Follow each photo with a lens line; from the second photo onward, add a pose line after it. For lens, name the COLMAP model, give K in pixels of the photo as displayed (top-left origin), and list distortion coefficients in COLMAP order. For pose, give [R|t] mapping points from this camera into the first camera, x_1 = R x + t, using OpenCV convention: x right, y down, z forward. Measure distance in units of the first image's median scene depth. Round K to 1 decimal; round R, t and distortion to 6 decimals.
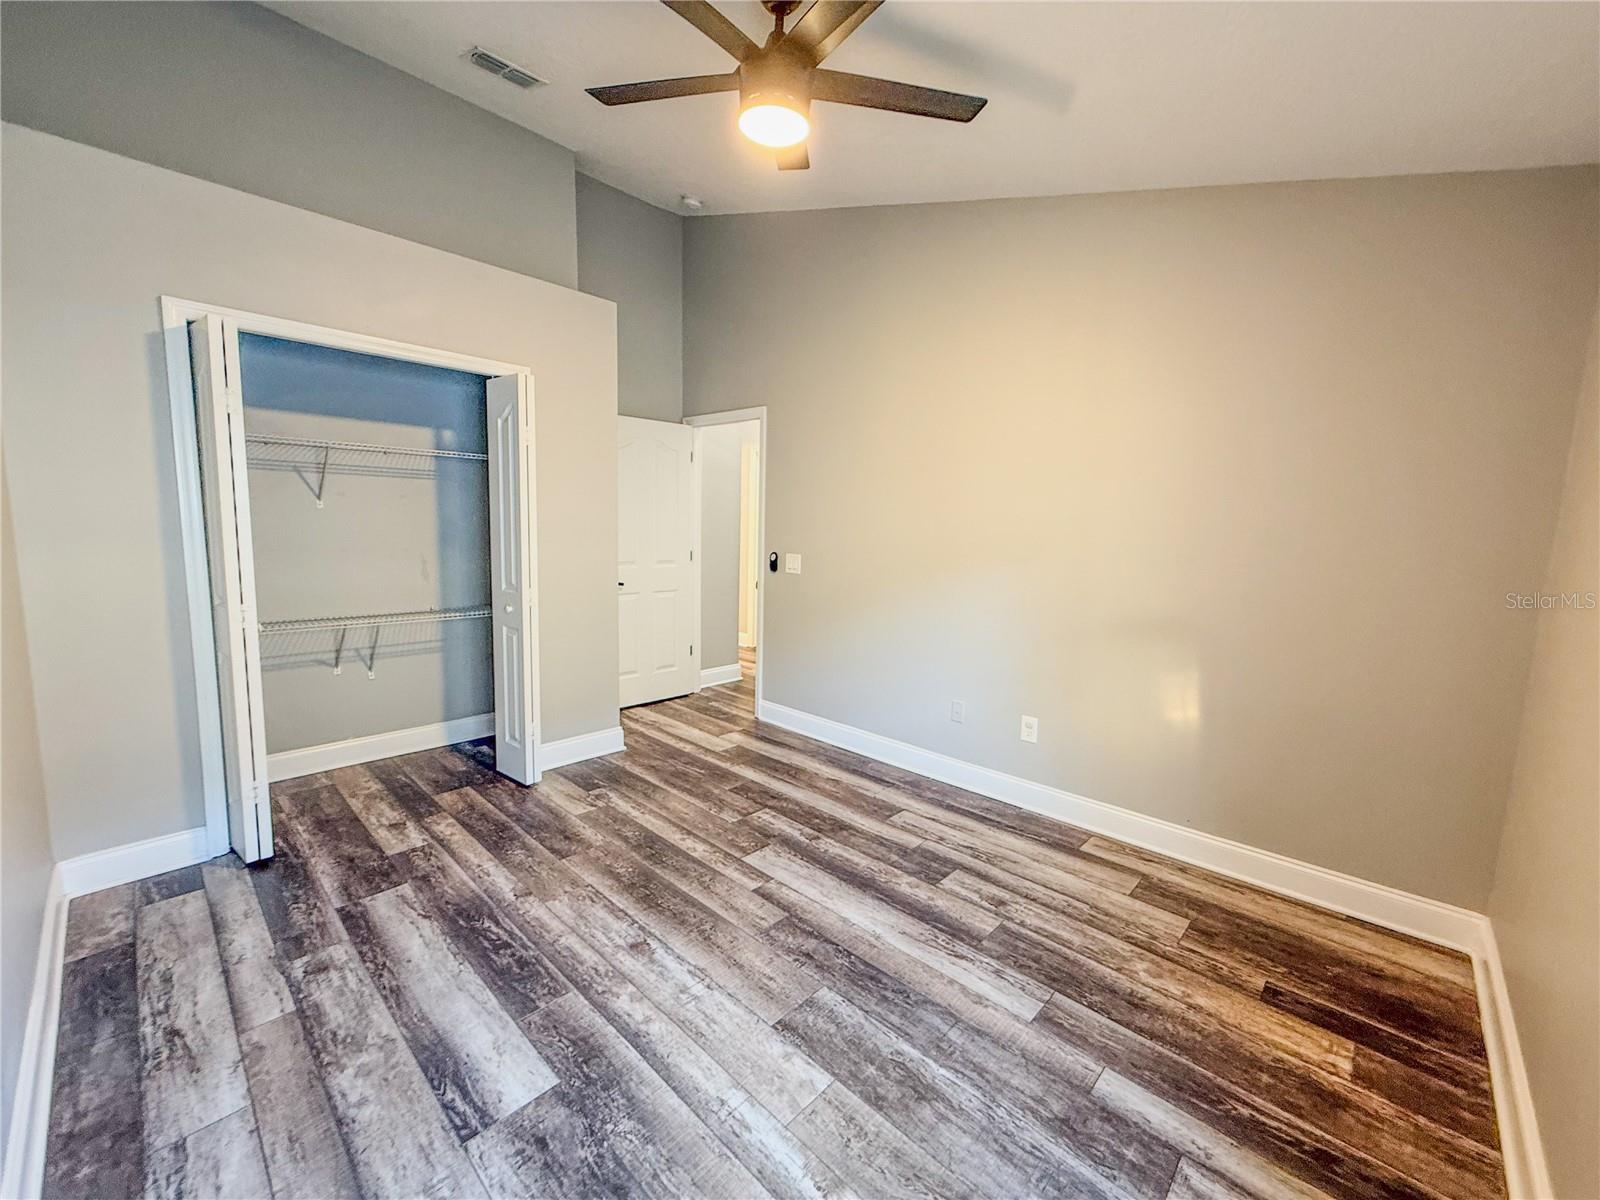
lens RADIAL K [[637.4, 0, 795.0], [0, 637.4, 601.3], [0, 0, 1]] dist [-0.000170, 0.000310]
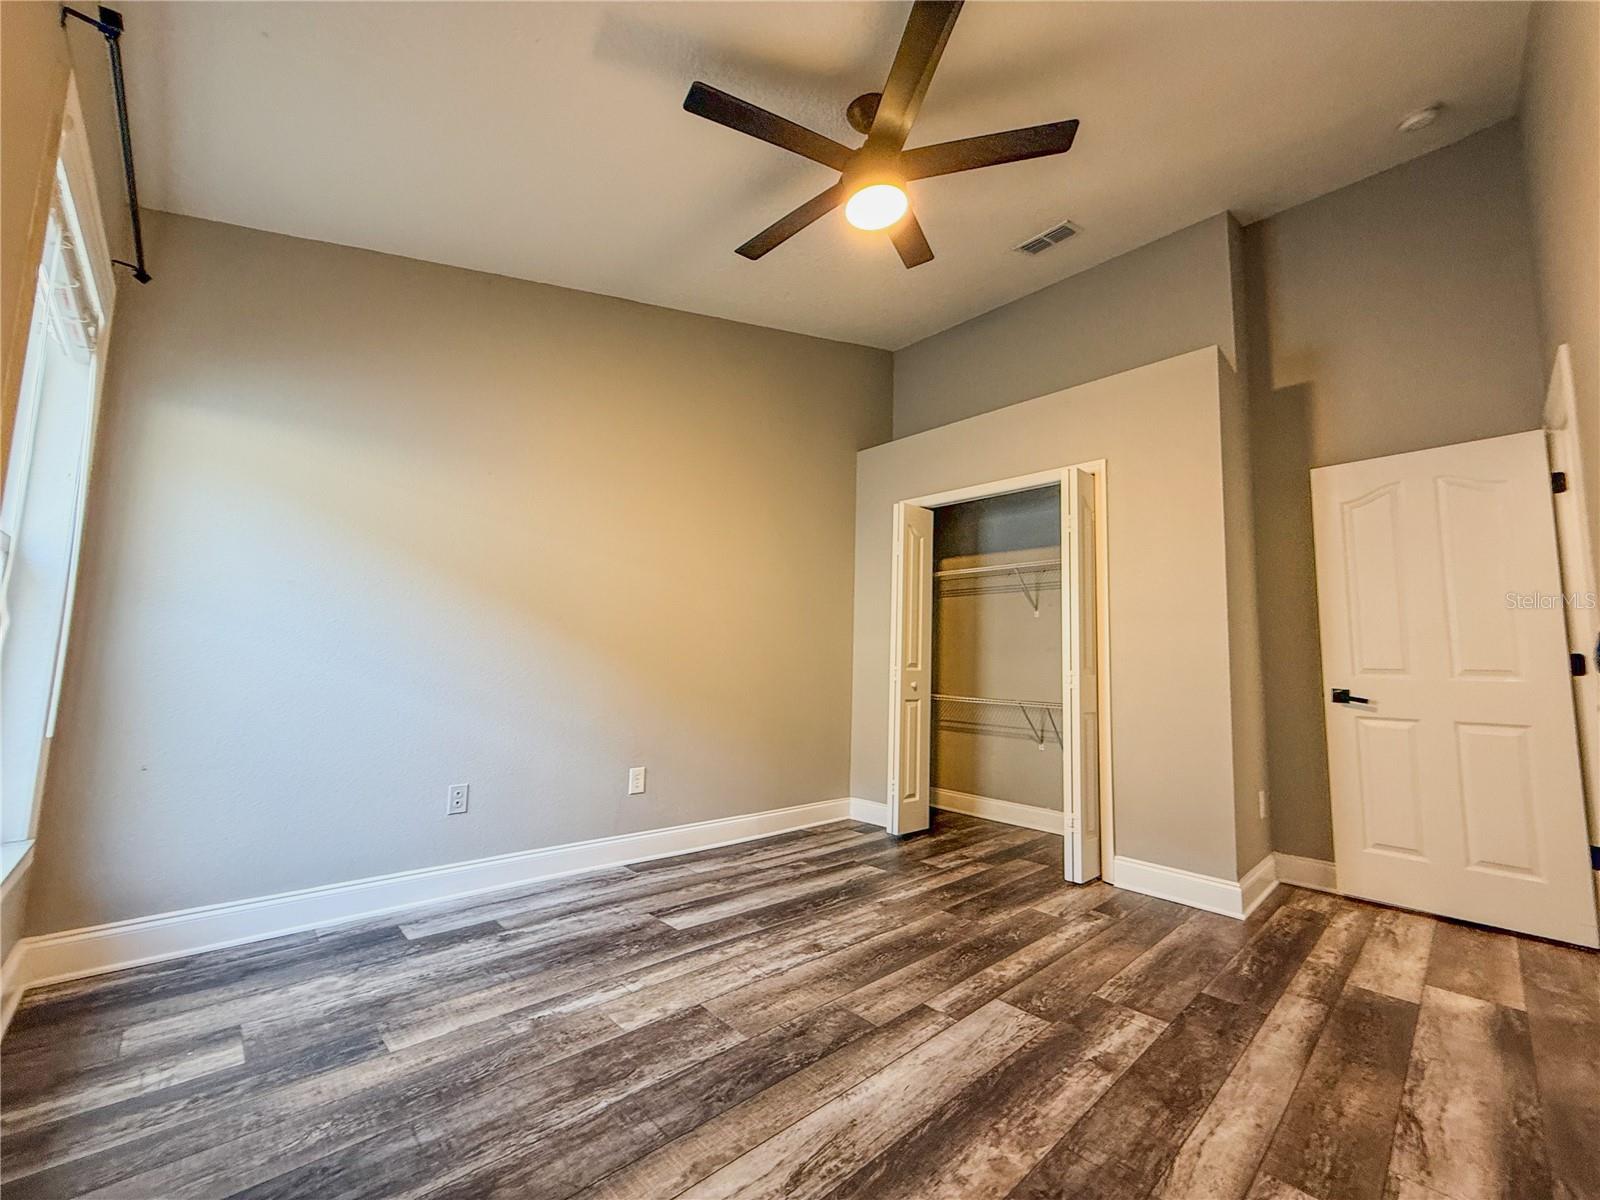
lens RADIAL K [[637.4, 0, 795.0], [0, 637.4, 601.3], [0, 0, 1]] dist [-0.000170, 0.000310]
pose [[-0.055485, -0.134235, -0.989395, 0.882874], [-0.154708, 0.980110, -0.124300, 0.094616], [0.986401, 0.146170, -0.075149, 0.918125]]
